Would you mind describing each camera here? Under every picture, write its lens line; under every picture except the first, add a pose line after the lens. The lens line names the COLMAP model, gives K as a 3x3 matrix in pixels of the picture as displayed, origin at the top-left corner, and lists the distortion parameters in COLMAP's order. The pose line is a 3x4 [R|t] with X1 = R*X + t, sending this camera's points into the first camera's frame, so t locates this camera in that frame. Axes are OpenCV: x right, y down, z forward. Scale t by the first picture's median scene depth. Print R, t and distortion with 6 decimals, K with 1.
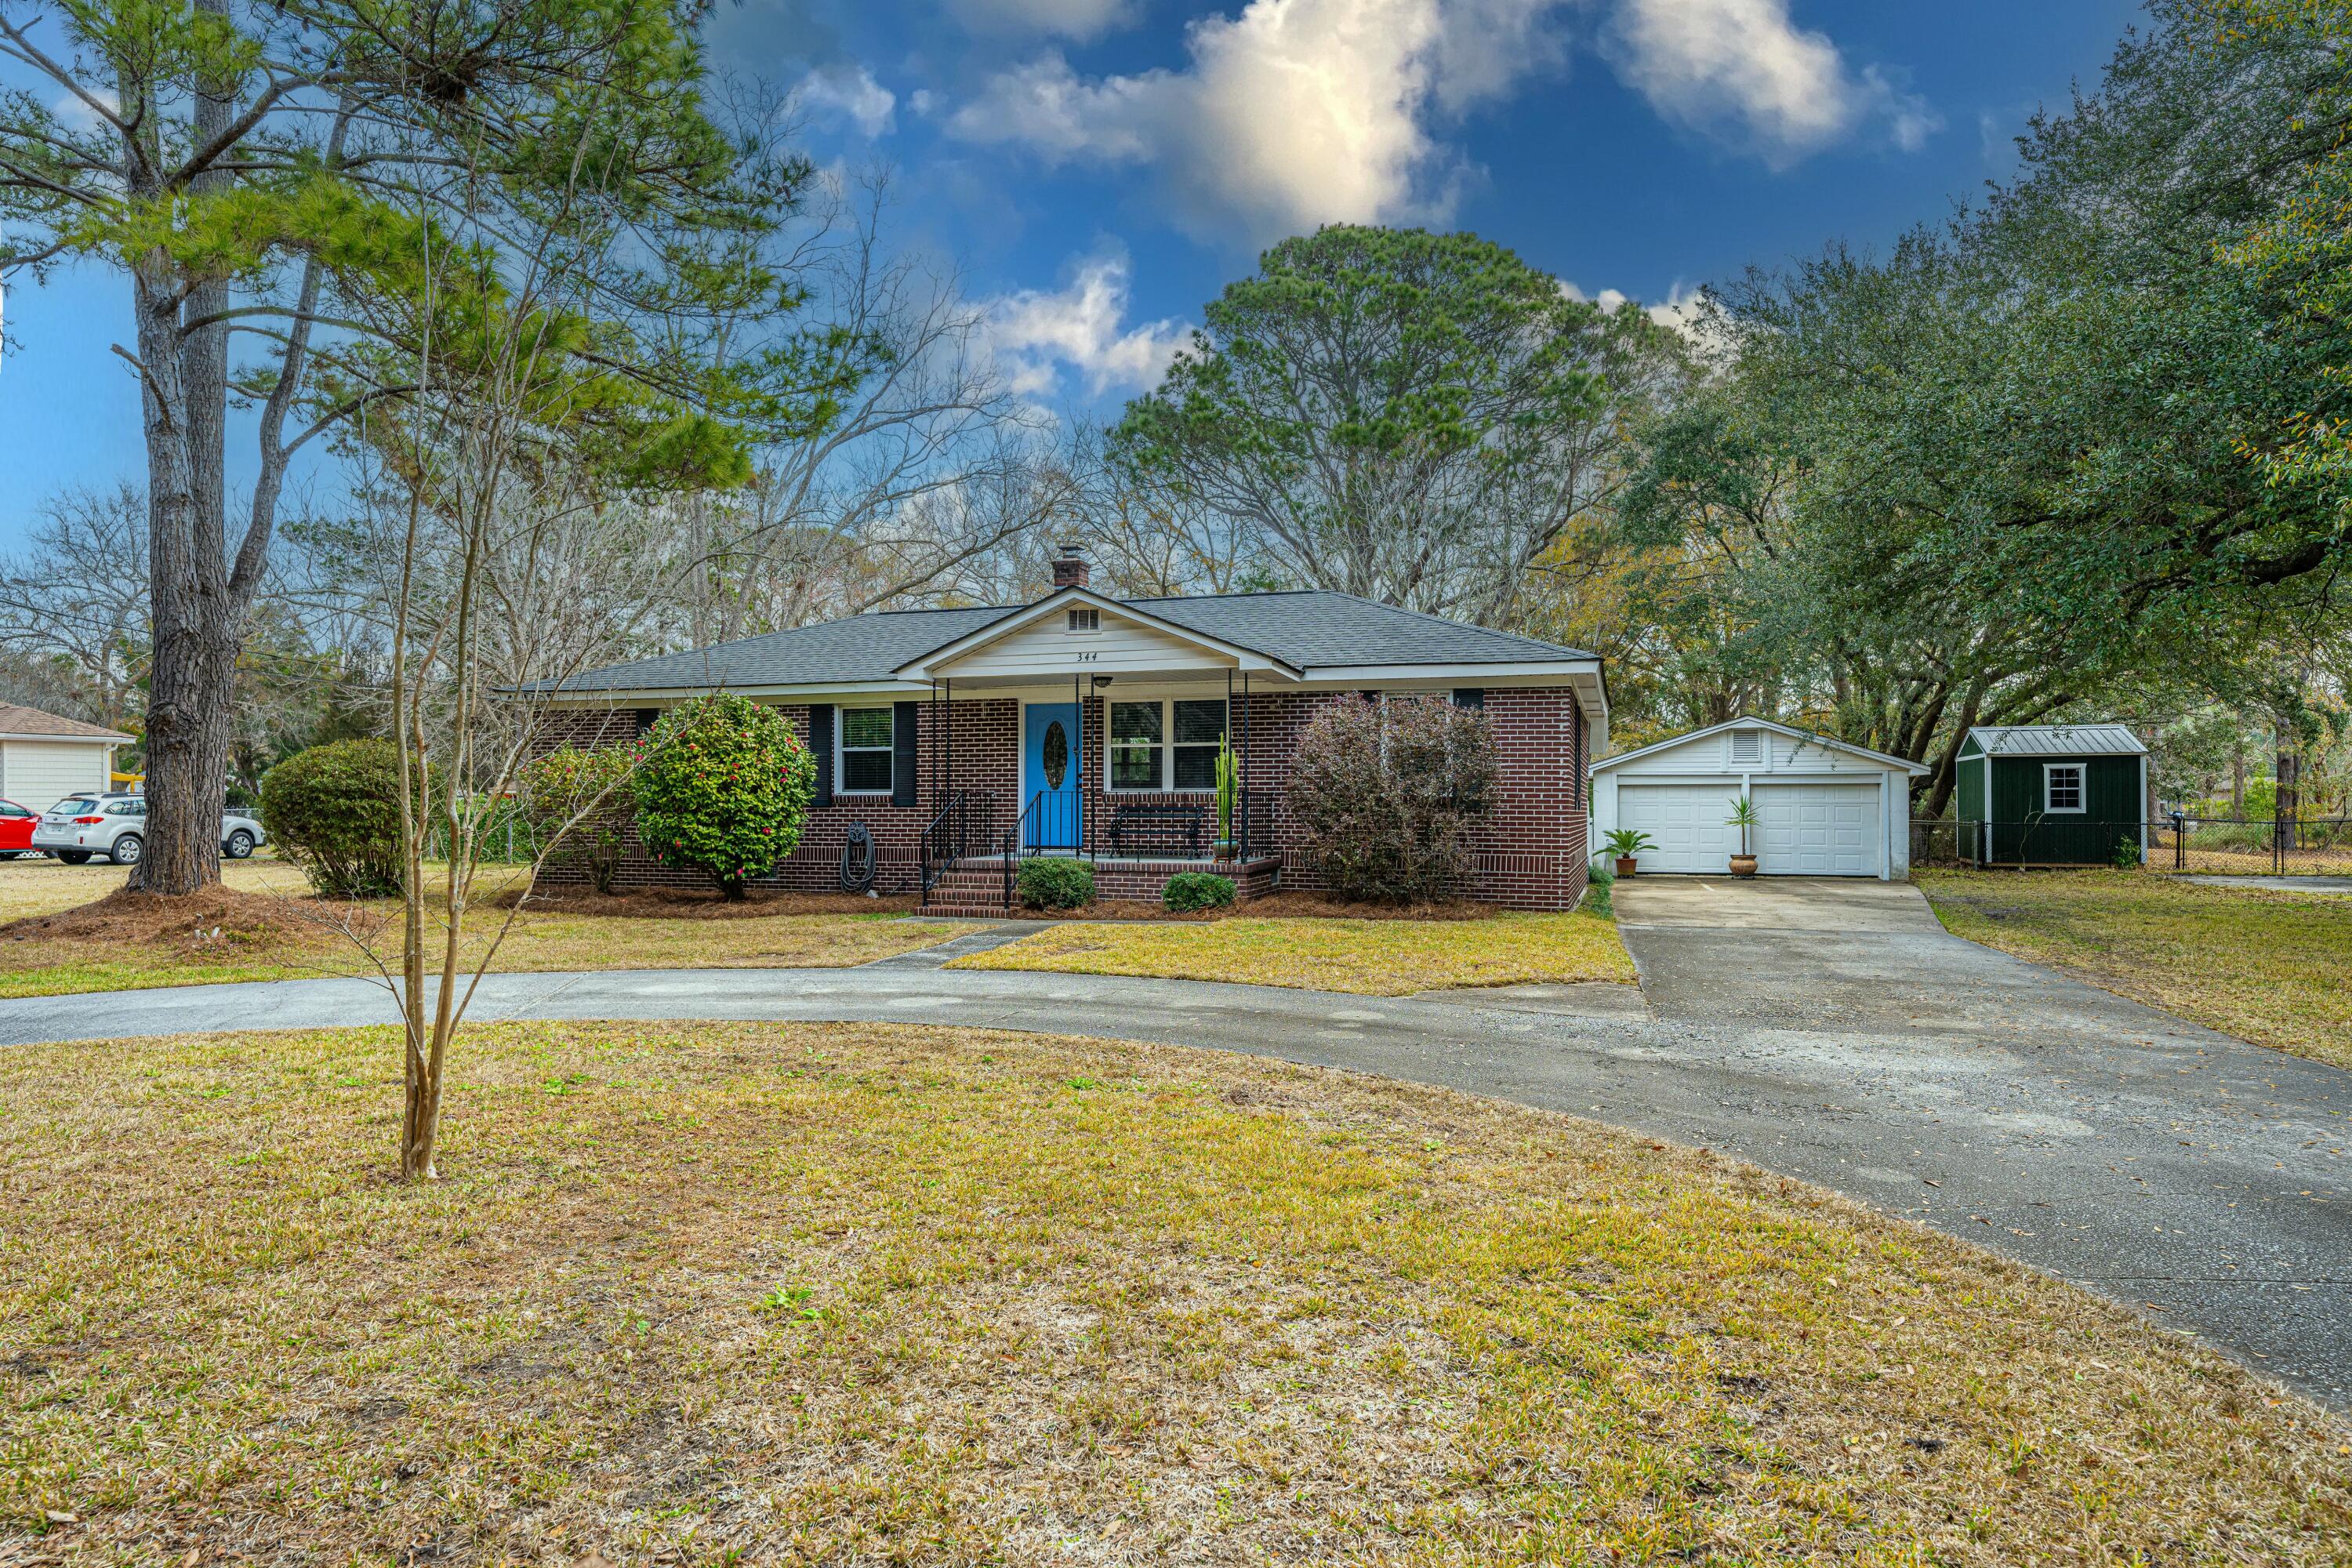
lens RADIAL K [[1368.0, 0, 1187.6], [0, 1368.0, 786.3], [0, 0, 1]] dist [-0.002571, -0.001354]
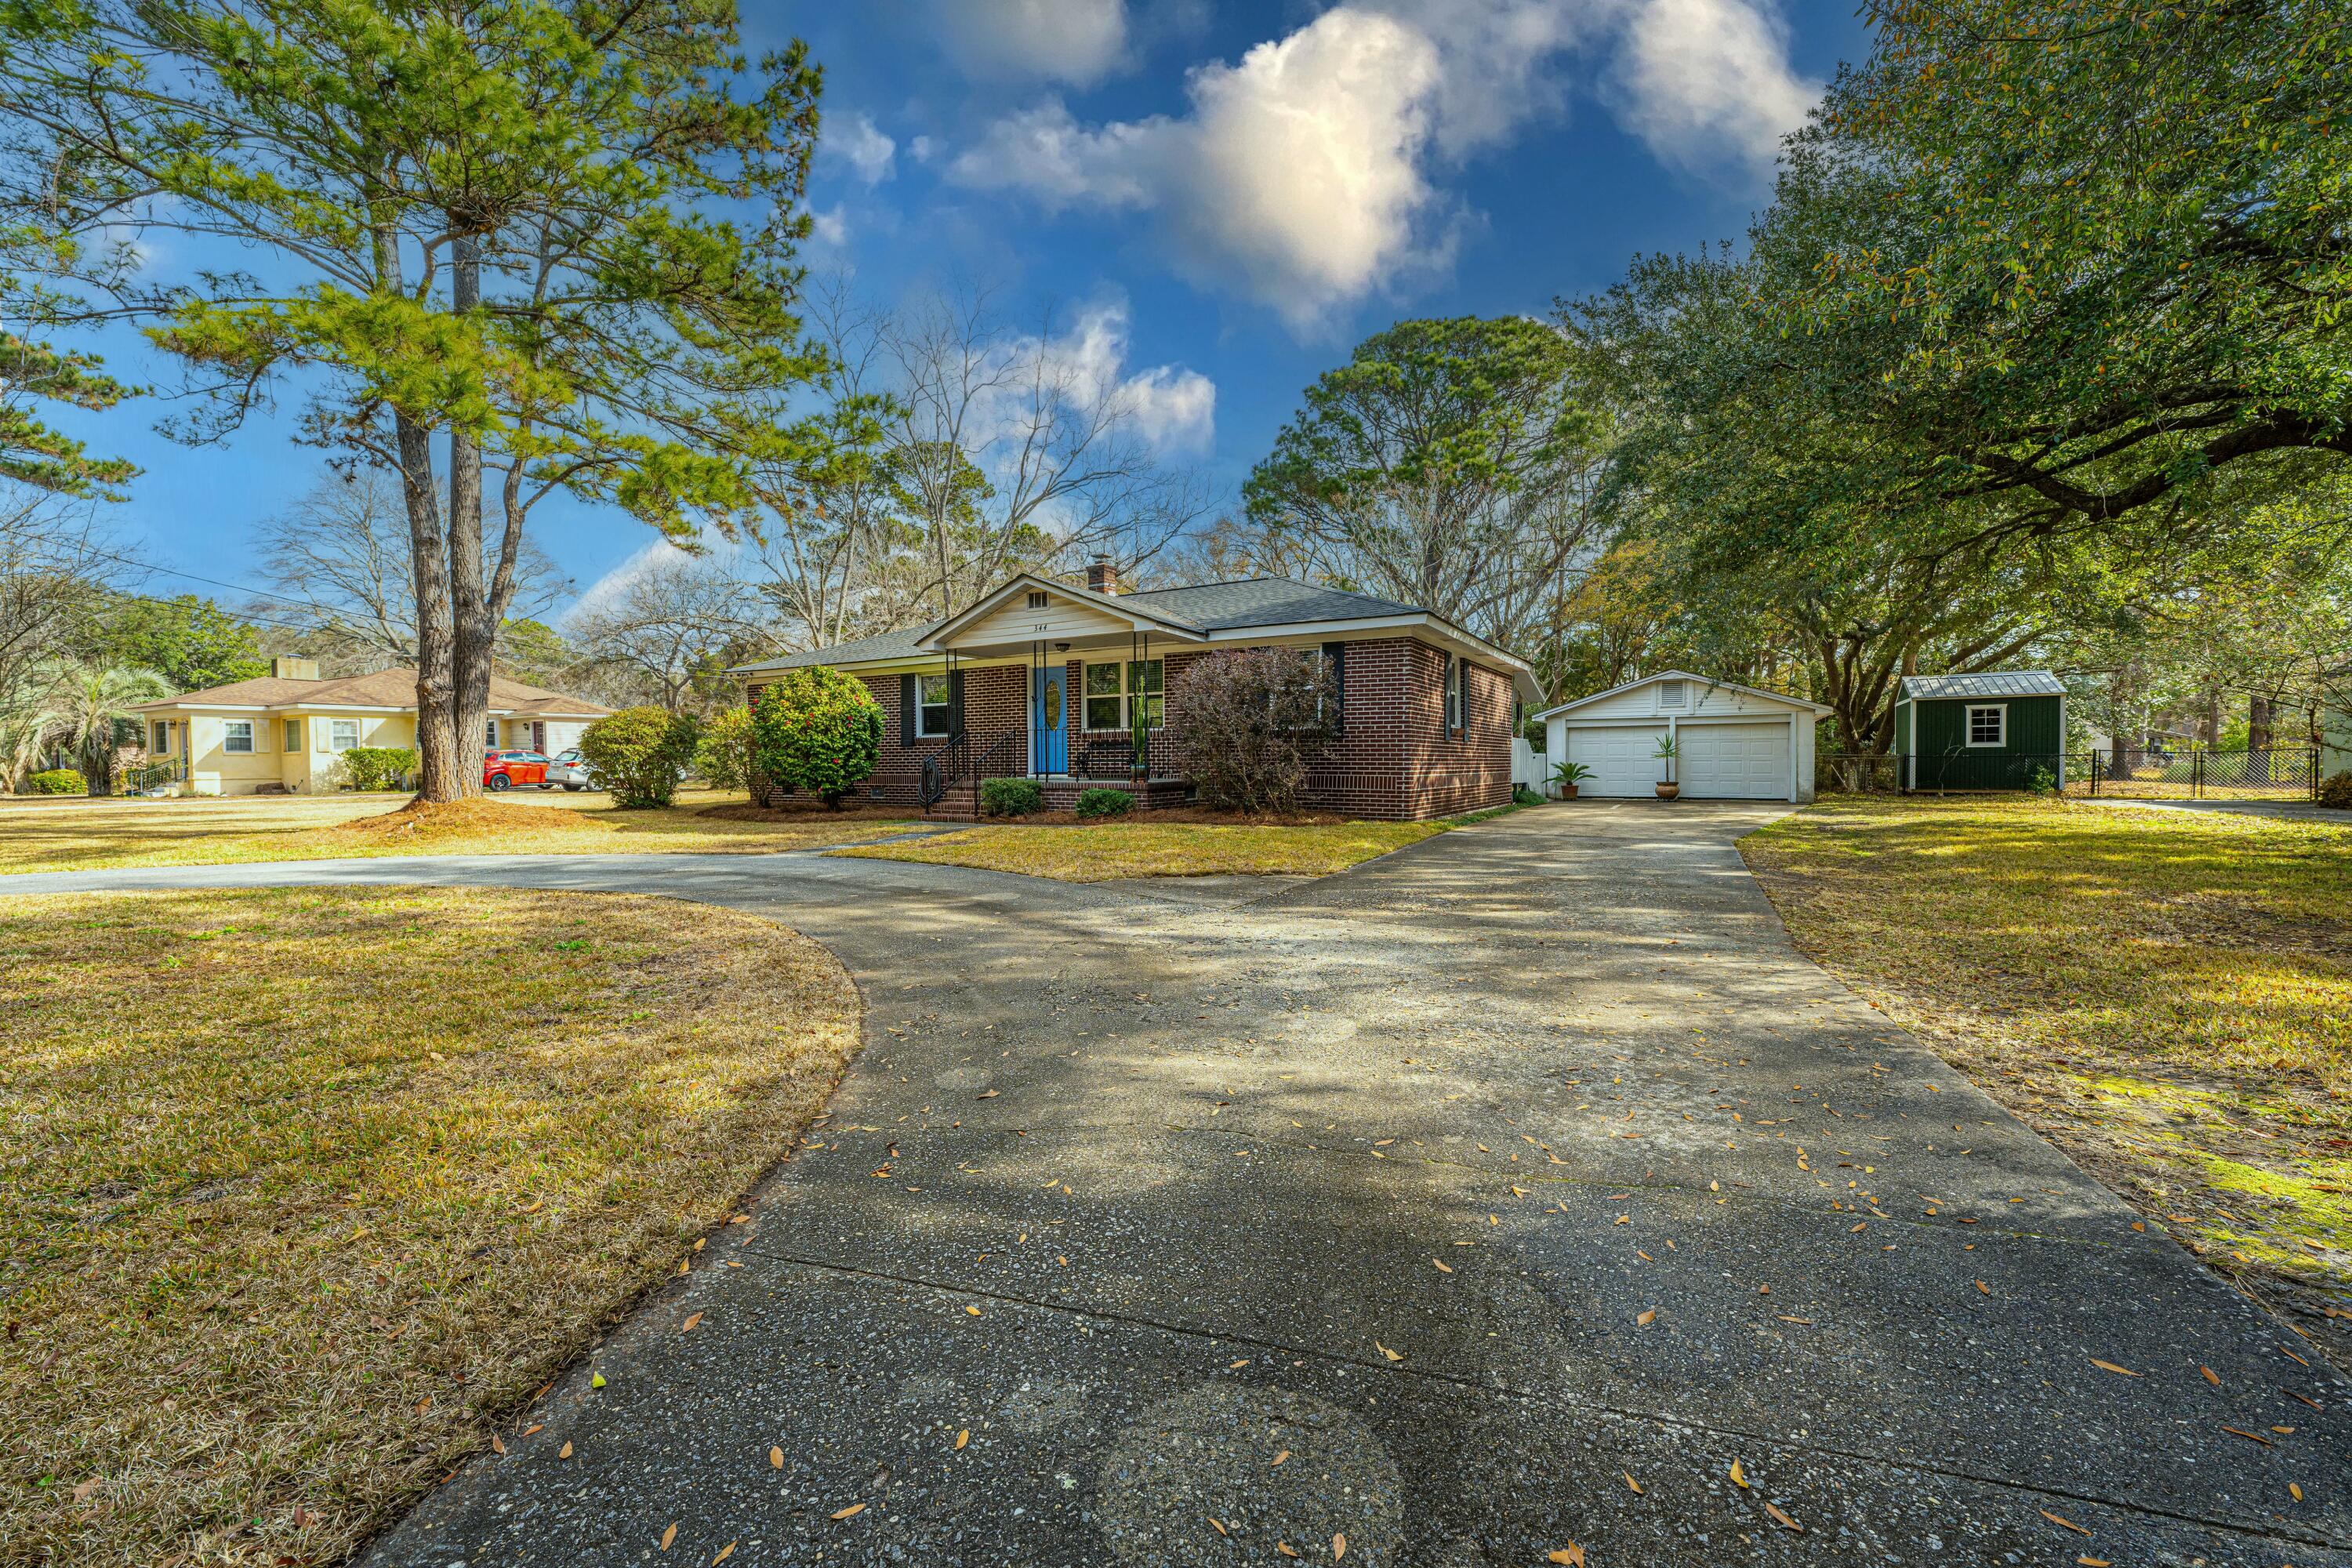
lens RADIAL K [[922.1, 0, 1182.0], [0, 922.1, 777.3], [0, 0, 1]] dist [-0.000729, 0.000202]
pose [[0.977047, -0.003881, -0.212991, 0.218105], [0.010976, 0.999423, 0.032140, 0.020142], [0.212743, -0.033740, 0.976525, 0.128439]]
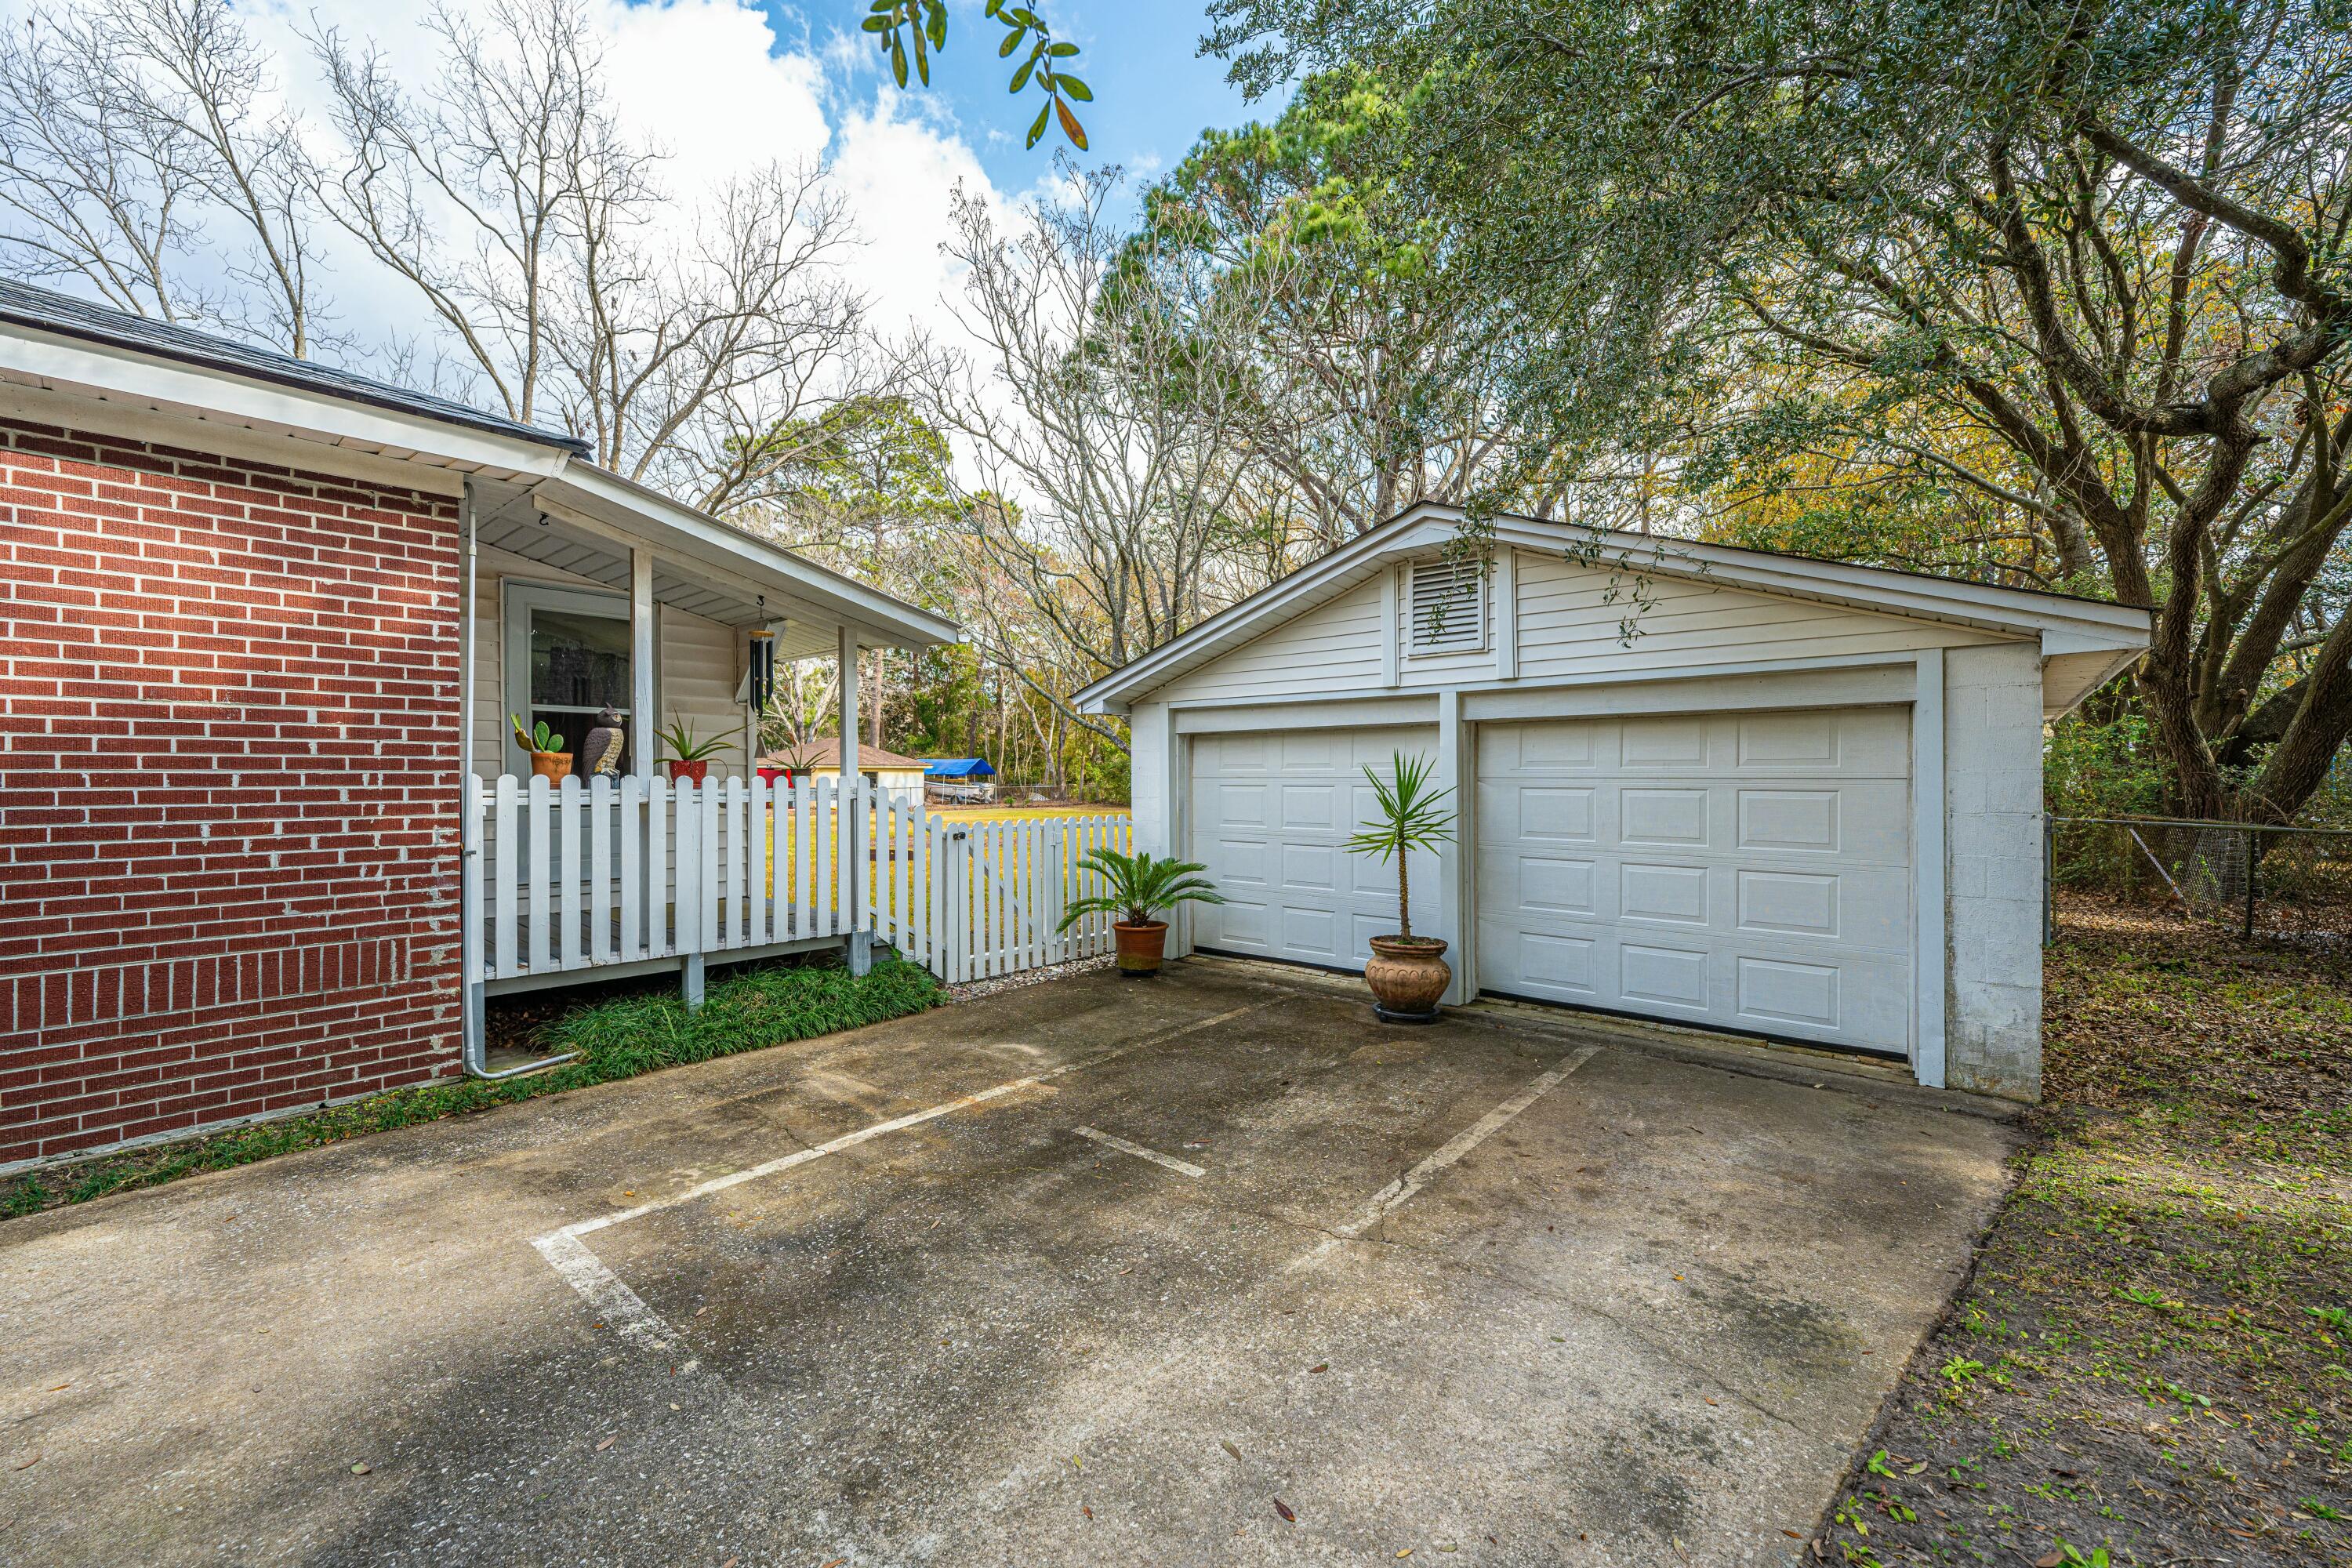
lens RADIAL K [[931.8, 0, 1179.4], [0, 931.8, 778.5], [0, 0, 1]] dist [-0.000572, -0.000199]
pose [[0.924046, -0.001716, -0.382276, 0.622049], [0.009516, 0.999783, 0.018515, 0.010299], [0.382162, -0.020747, 0.923863, 1.098162]]
